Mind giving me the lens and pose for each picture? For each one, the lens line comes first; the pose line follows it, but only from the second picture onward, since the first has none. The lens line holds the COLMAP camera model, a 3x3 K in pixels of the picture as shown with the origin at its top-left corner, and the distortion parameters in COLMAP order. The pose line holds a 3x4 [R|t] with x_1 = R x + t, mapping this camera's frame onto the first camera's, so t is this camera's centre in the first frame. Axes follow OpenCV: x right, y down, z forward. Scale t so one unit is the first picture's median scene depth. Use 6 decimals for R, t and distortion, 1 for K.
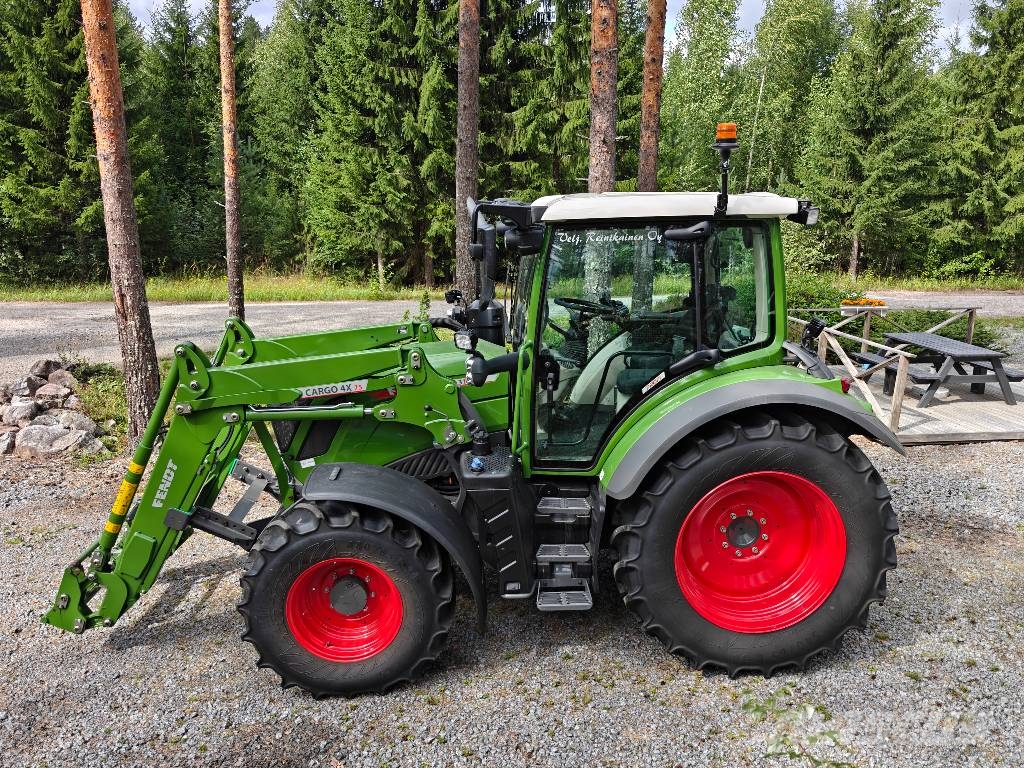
lens RADIAL K [[840.2, 0, 519.5], [0, 840.2, 380.6], [0, 0, 1]] dist [0.012989, 0.031657]
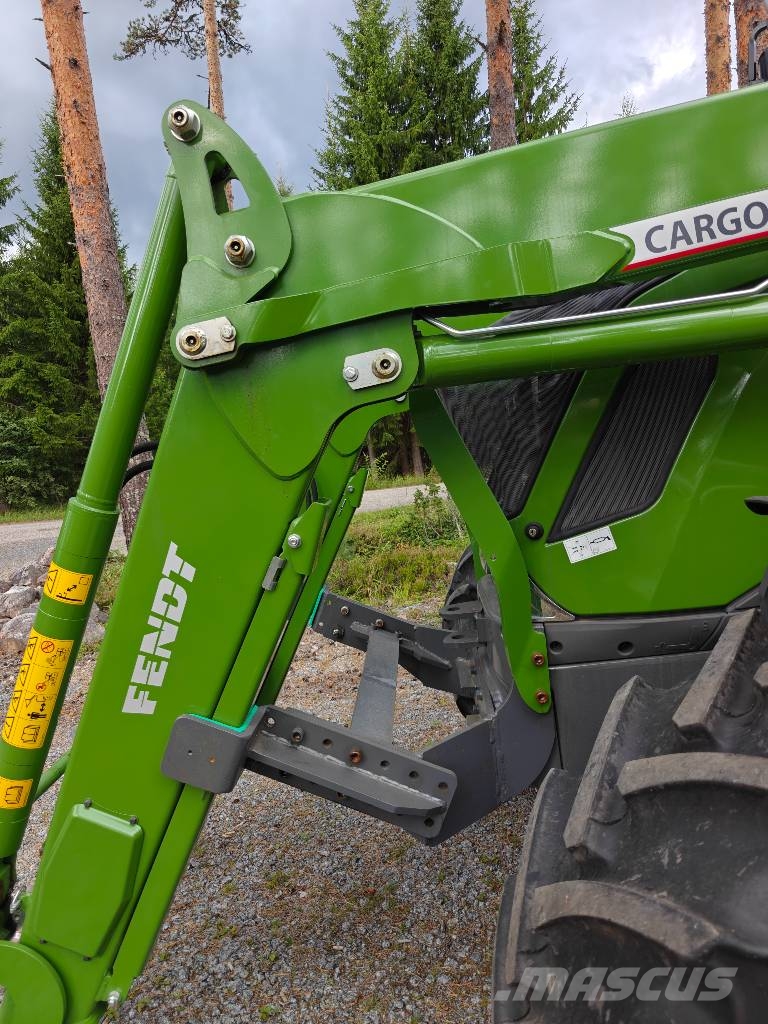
lens RADIAL K [[697.8, 0, 373.9], [0, 697.8, 515.2], [0, 0, 1]] dist [0.041404, -0.033907]
pose [[0.987791, -0.091691, -0.125940, -0.322933], [0.078919, 0.991554, -0.102917, 0.116826], [0.134313, 0.091722, 0.986685, 0.791590]]
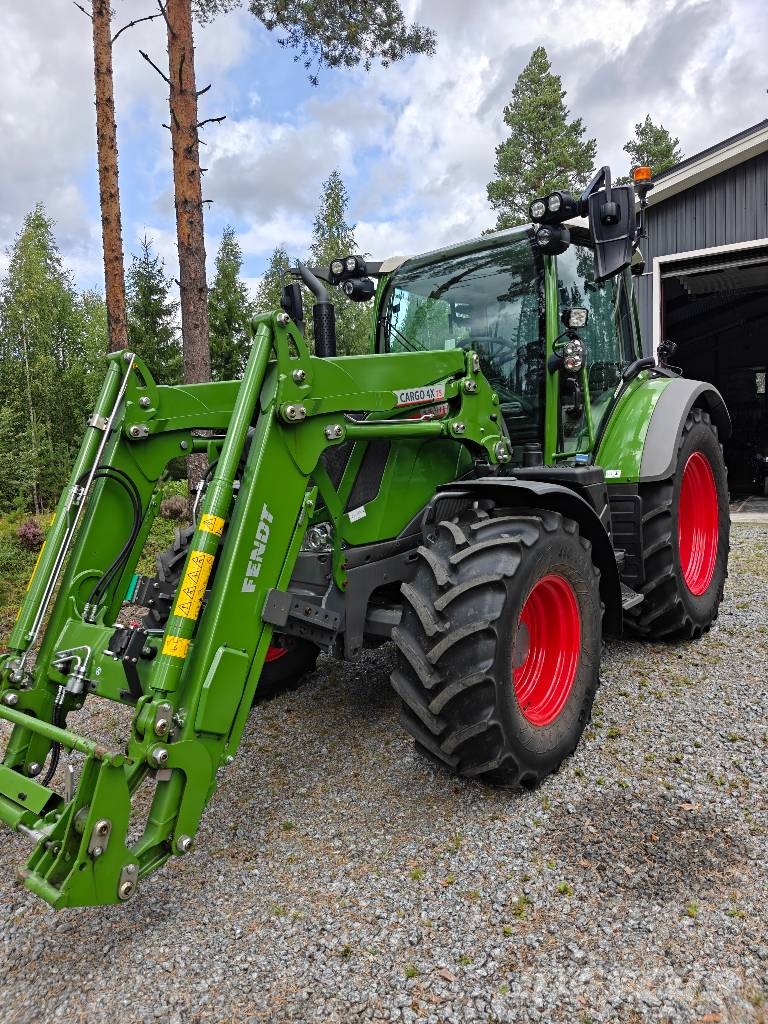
lens RADIAL K [[697.8, 0, 384.2], [0, 697.8, 501.5], [0, 0, 1]] dist [0.041404, -0.033907]
pose [[0.670732, -0.089385, 0.736294, -0.742496], [0.222129, 0.971355, -0.084429, 0.156242], [-0.707656, 0.220182, 0.671374, 0.620922]]
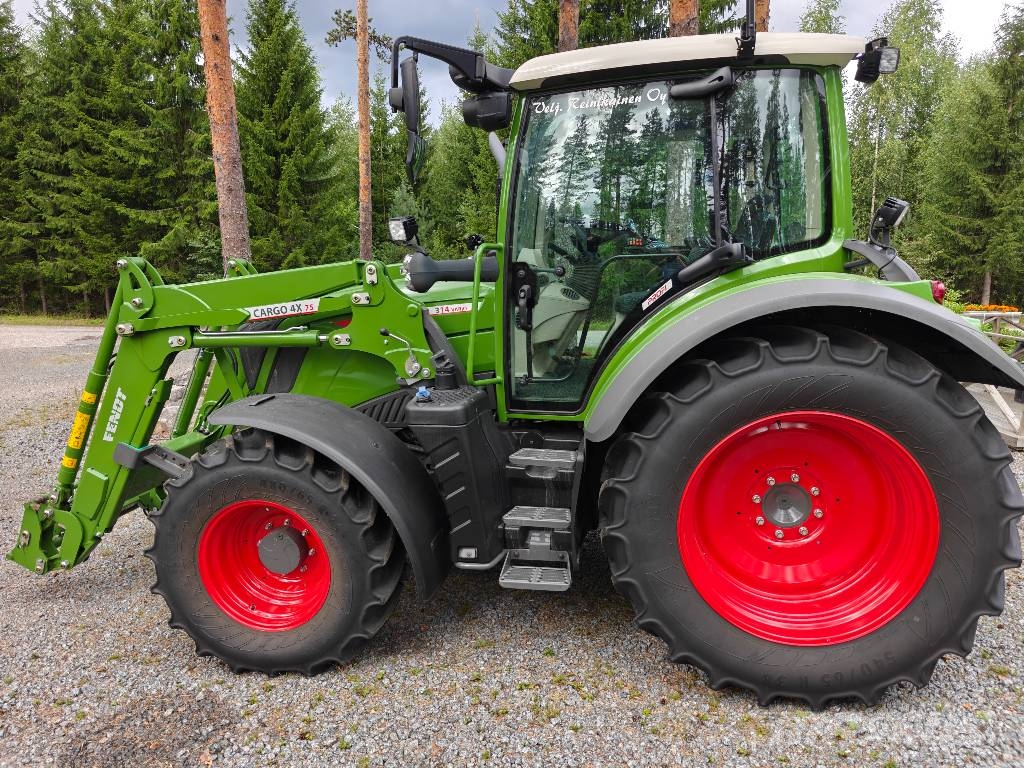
lens RADIAL K [[697.8, 0, 514.4], [0, 697.8, 387.5], [0, 0, 1]] dist [0.041404, -0.033907]
pose [[0.976545, 0.021253, -0.214261, 0.169168], [-0.031294, 0.998560, -0.043579, 0.115722], [0.213026, 0.049261, 0.975804, 0.358609]]
